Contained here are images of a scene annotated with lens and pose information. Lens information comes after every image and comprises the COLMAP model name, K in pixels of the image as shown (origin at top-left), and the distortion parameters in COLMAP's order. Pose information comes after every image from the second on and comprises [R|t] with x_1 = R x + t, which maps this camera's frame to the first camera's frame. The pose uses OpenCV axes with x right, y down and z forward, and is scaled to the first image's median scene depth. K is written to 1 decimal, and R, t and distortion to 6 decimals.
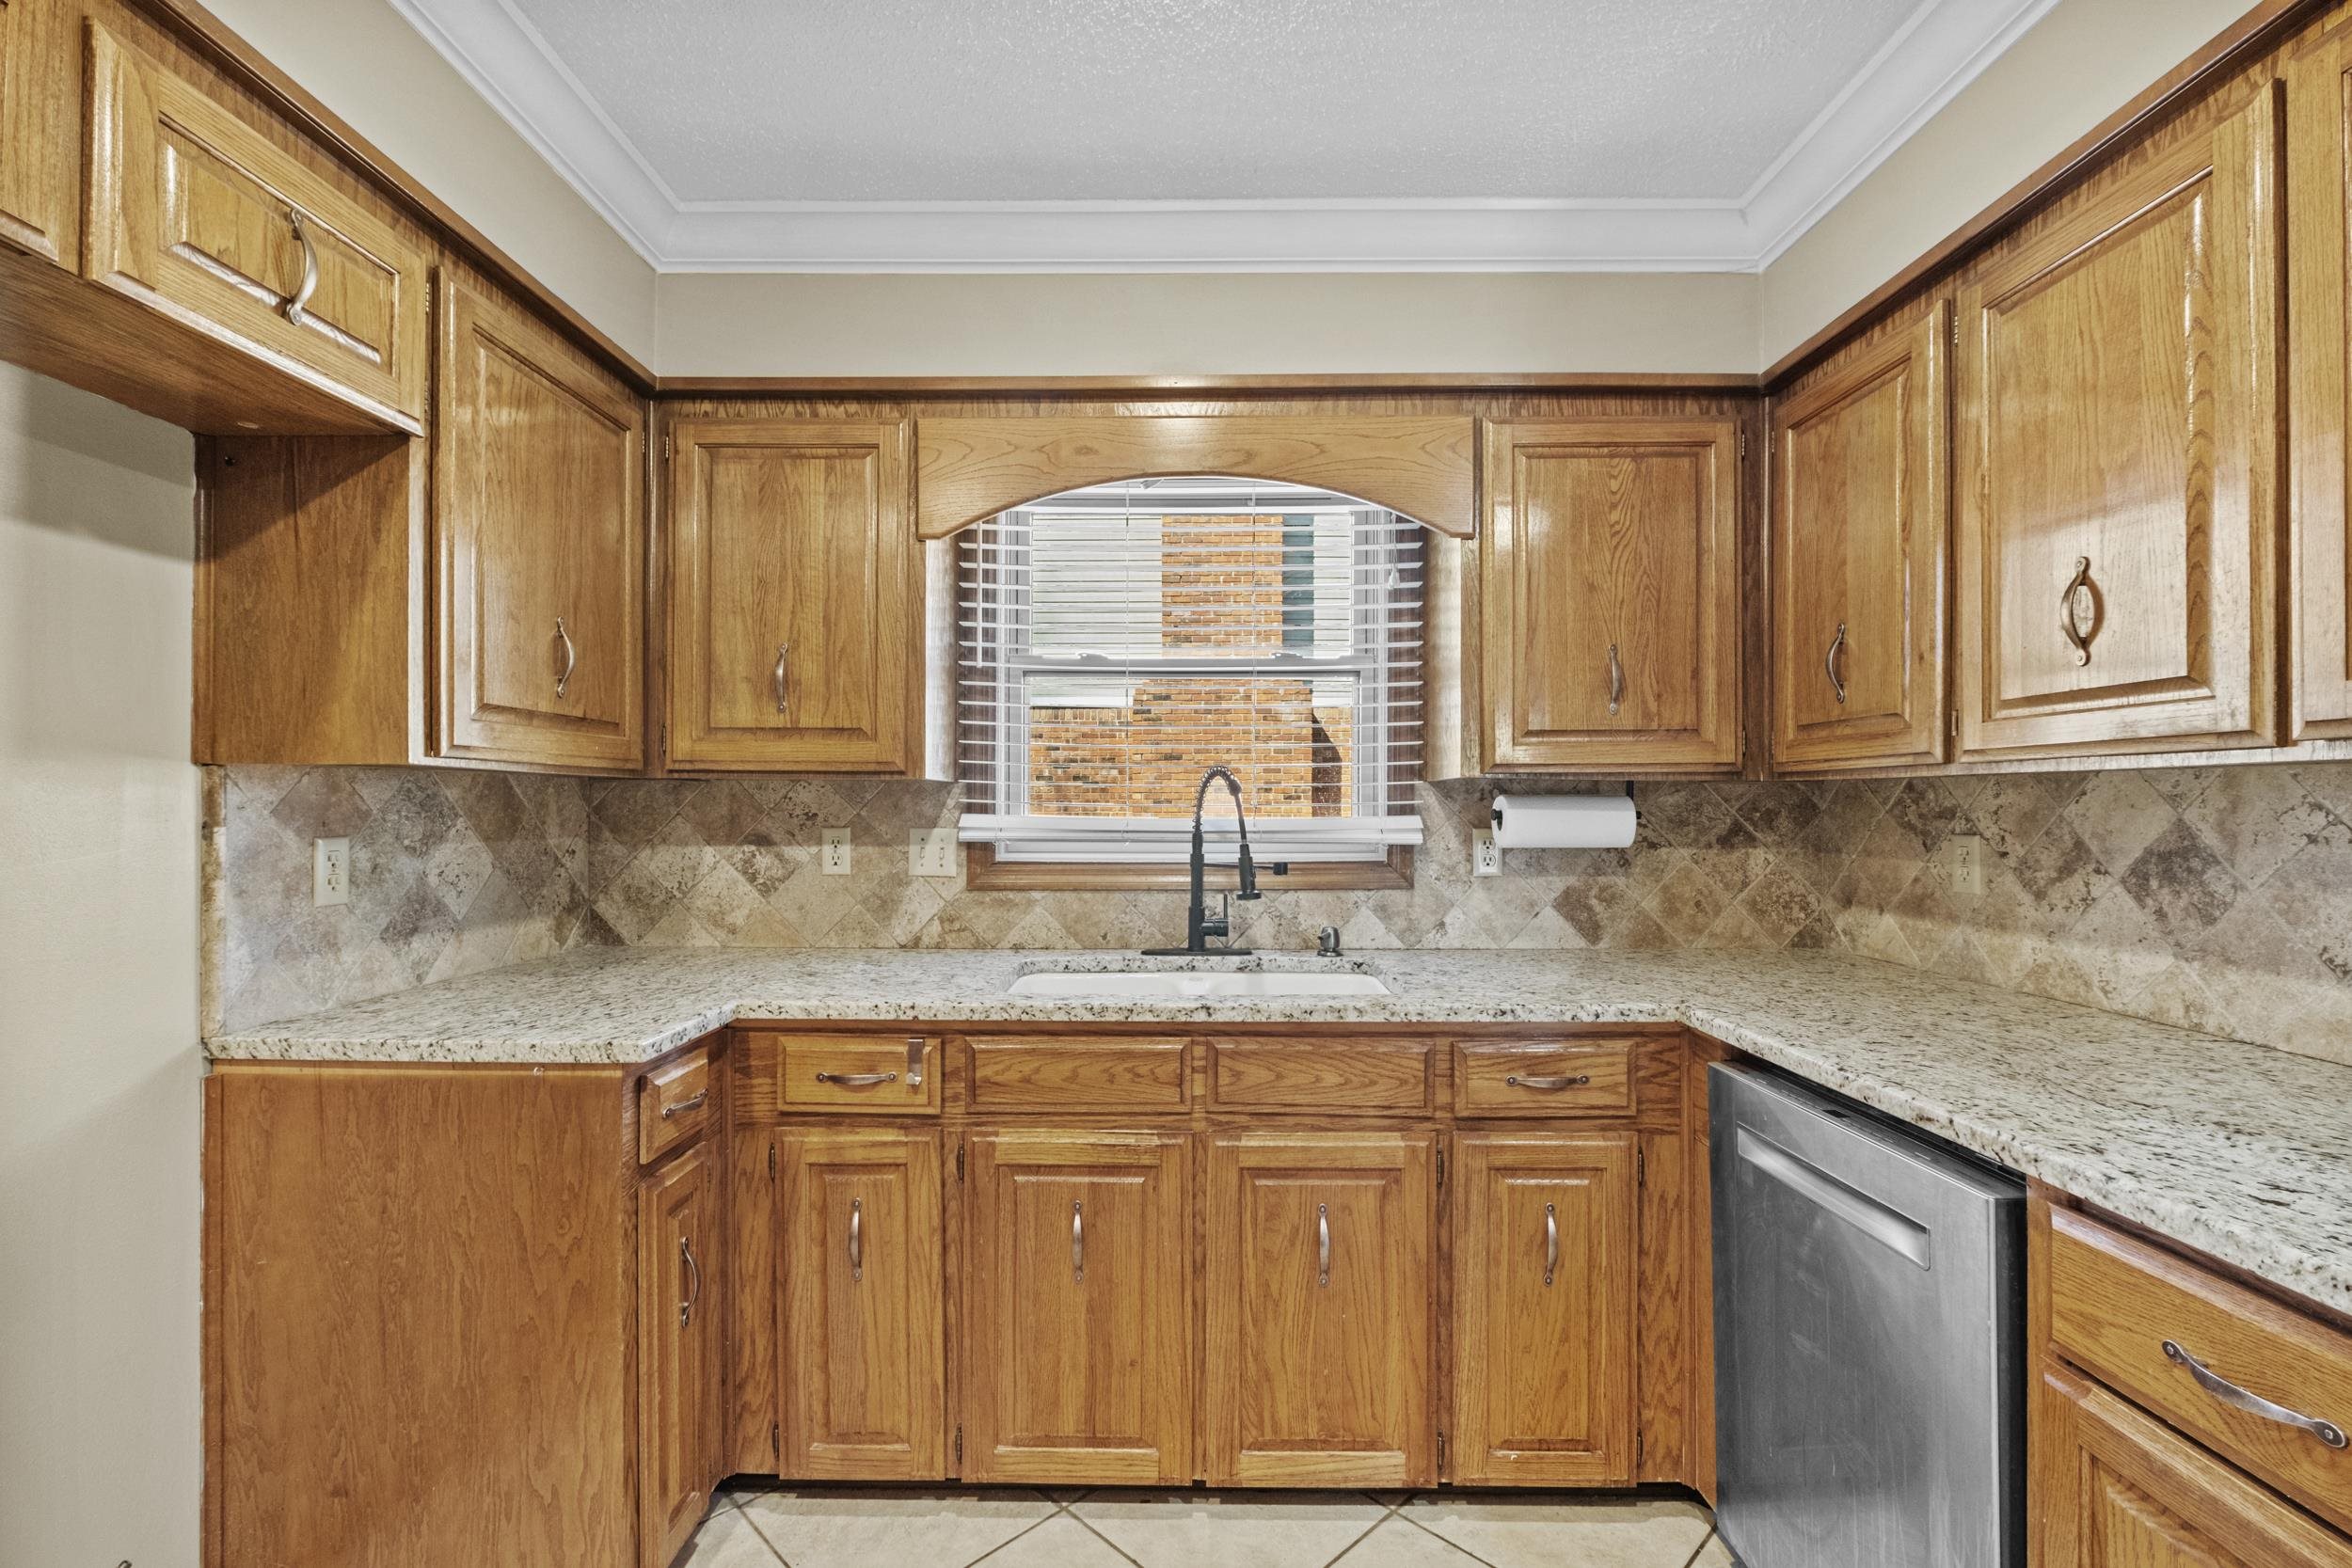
lens RADIAL K [[1019.5, 0, 1168.3], [0, 1019.5, 804.7], [0, 0, 1]] dist [-0.007254, 0.000498]
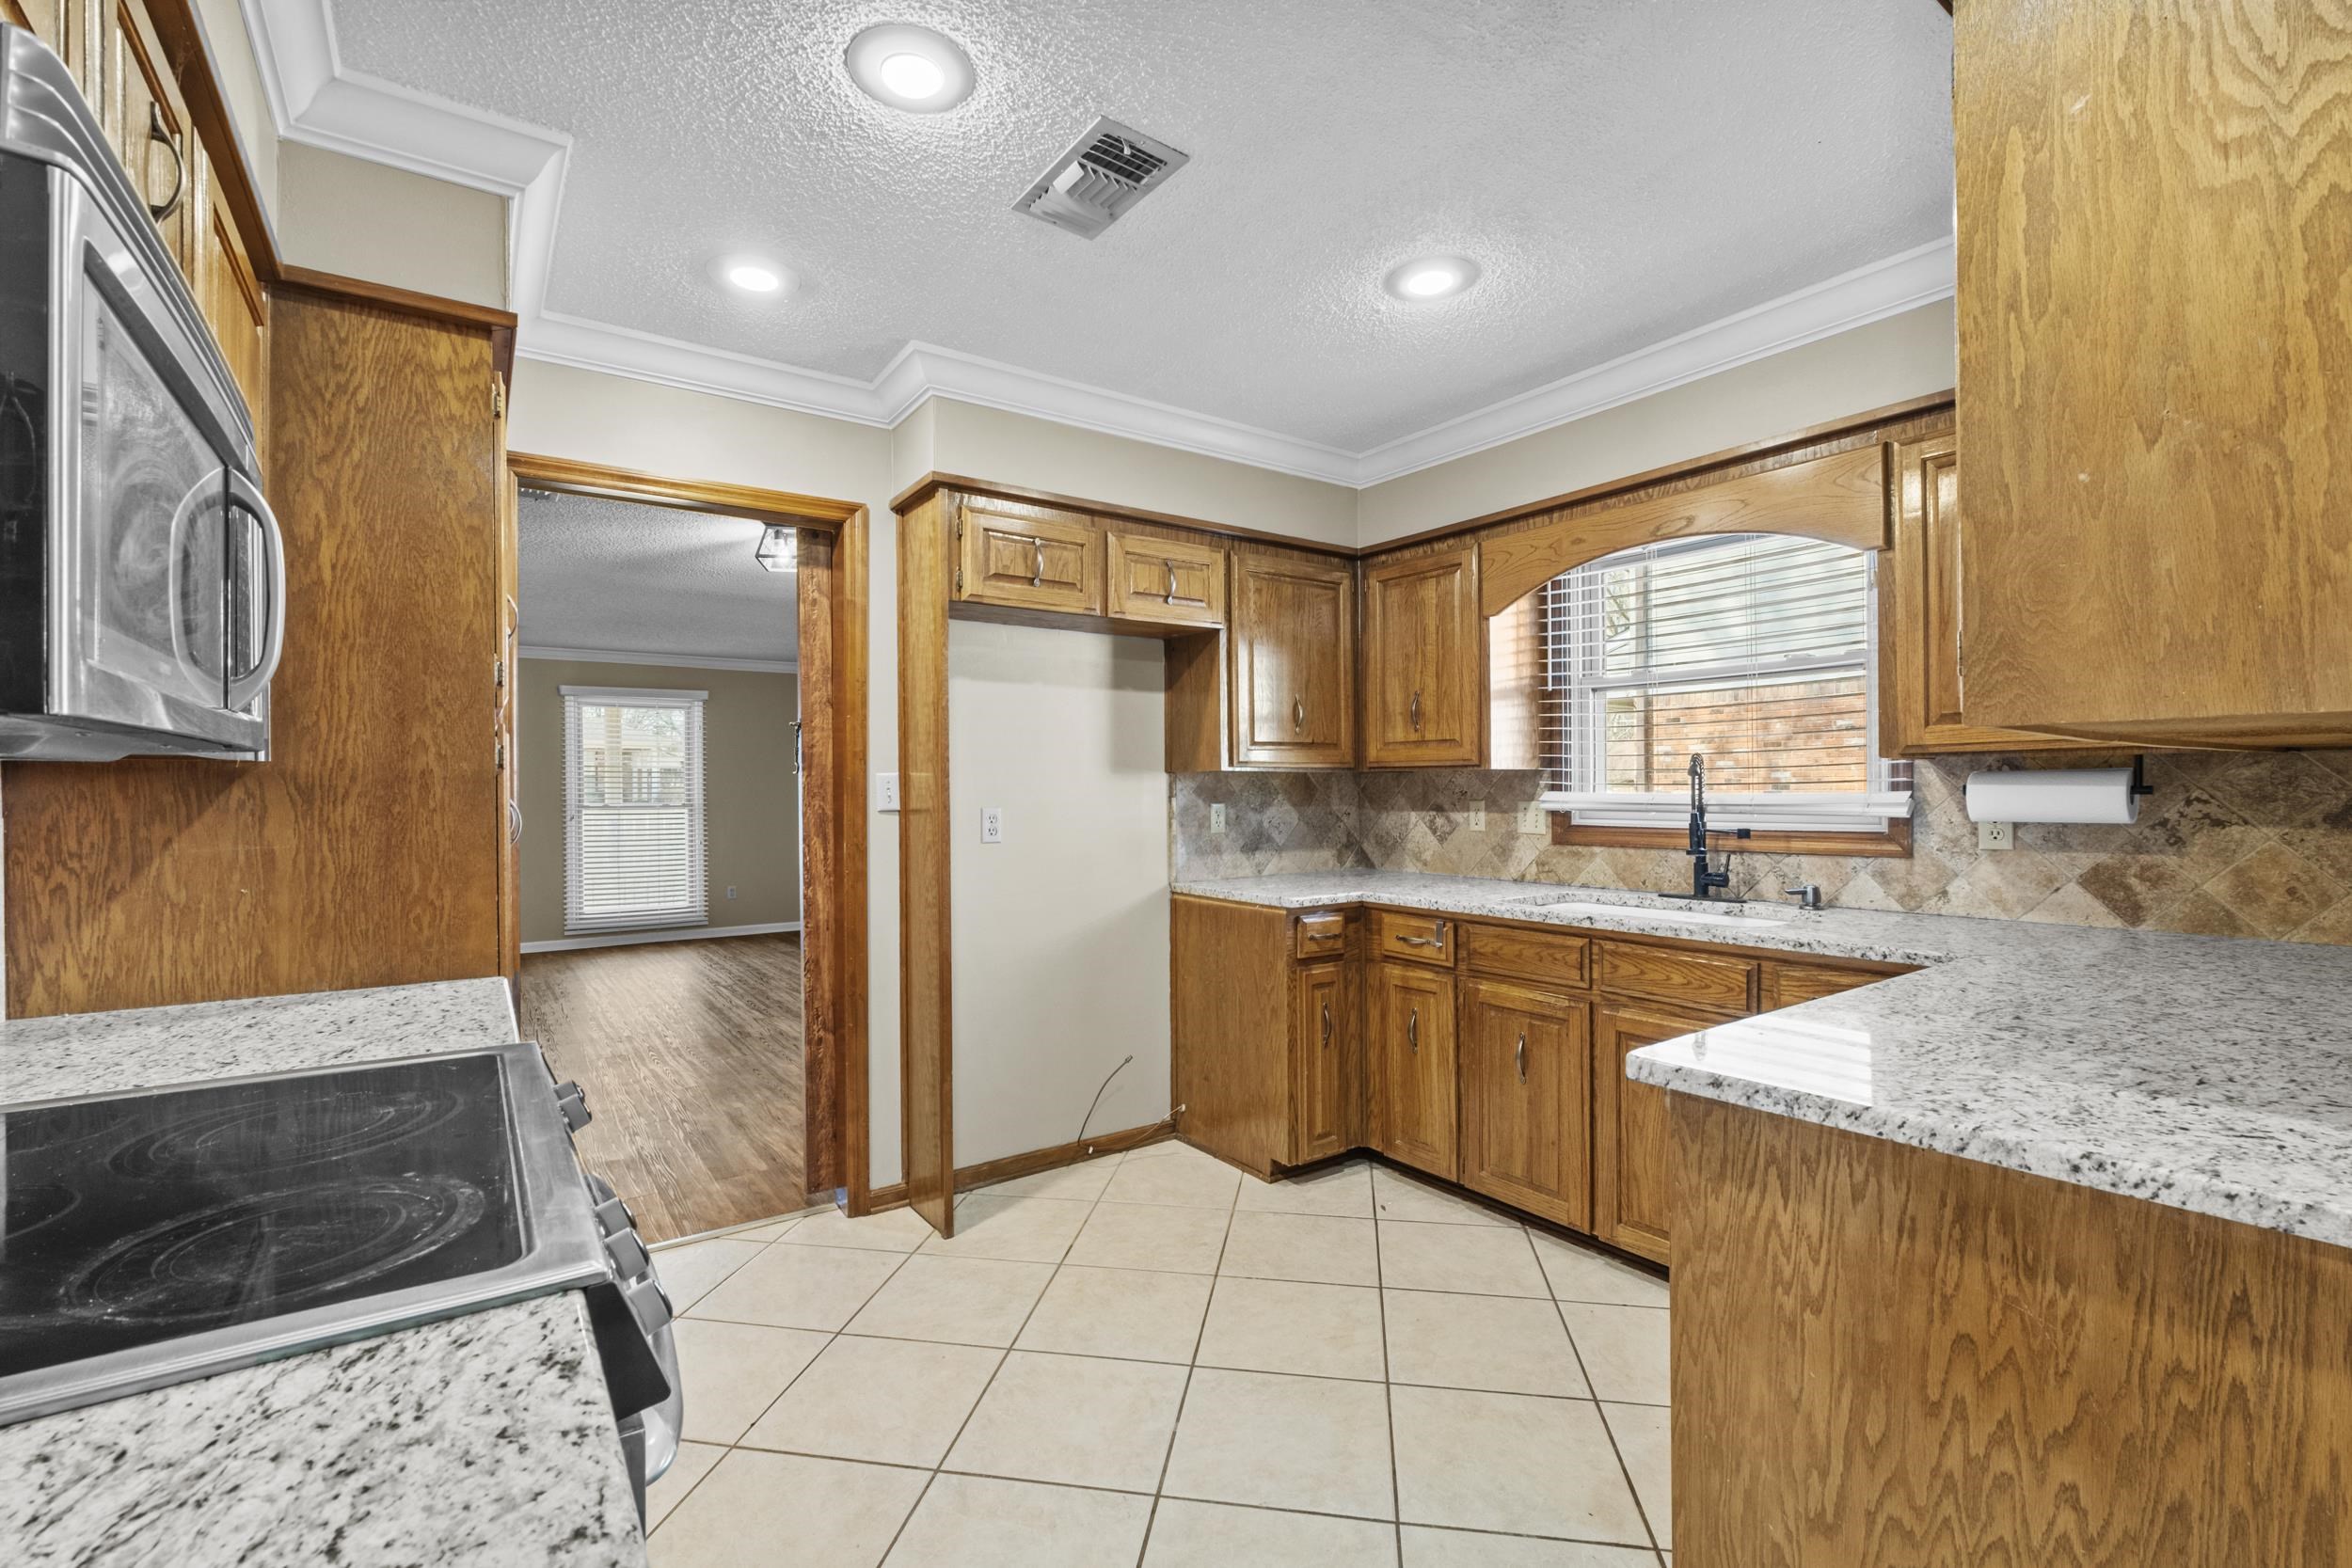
lens RADIAL K [[1019.5, 0, 1170.6], [0, 1019.5, 788.9], [0, 0, 1]] dist [-0.007254, 0.000498]
pose [[0.588280, -0.005915, -0.808636, 0.754685], [0.010316, 0.999947, 0.000190, -0.000351], [0.808591, -0.008454, 0.588310, -0.330113]]
